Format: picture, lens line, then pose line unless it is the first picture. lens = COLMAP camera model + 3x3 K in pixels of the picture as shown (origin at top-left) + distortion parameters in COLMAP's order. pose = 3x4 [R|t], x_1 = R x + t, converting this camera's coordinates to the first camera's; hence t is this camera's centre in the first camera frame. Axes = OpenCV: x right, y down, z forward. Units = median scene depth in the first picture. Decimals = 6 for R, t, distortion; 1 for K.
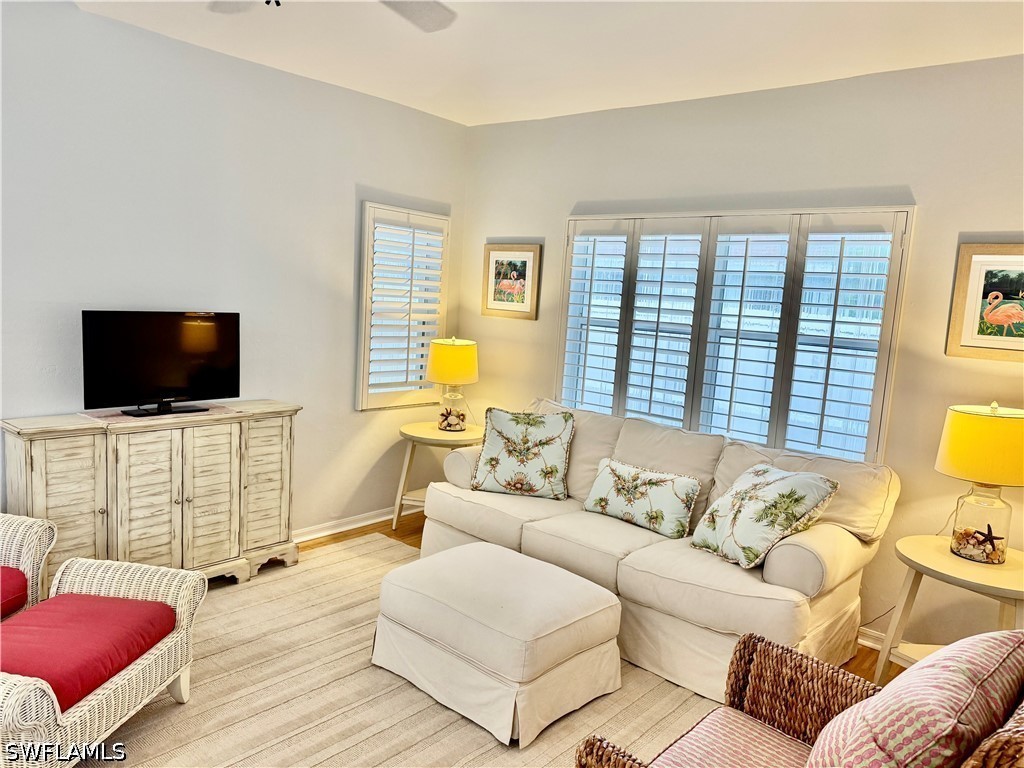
lens RADIAL K [[684.9, 0, 510.5], [0, 684.9, 390.7], [0, 0, 1]] dist [0.025415, -0.025995]
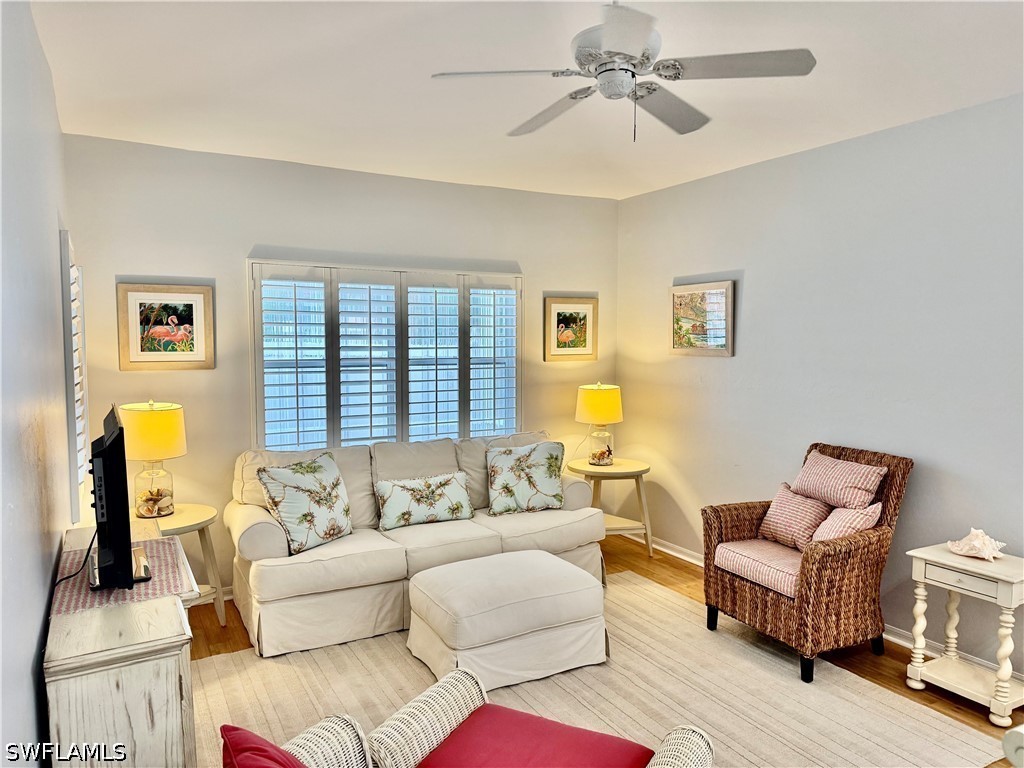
lens RADIAL K [[684.9, 0, 504.2], [0, 684.9, 400.3], [0, 0, 1]] dist [0.025415, -0.025995]
pose [[0.349786, -0.149433, 0.924835, -0.797490], [0.150411, 0.983348, 0.101999, -0.115051], [-0.924676, 0.103427, 0.366438, 0.373722]]
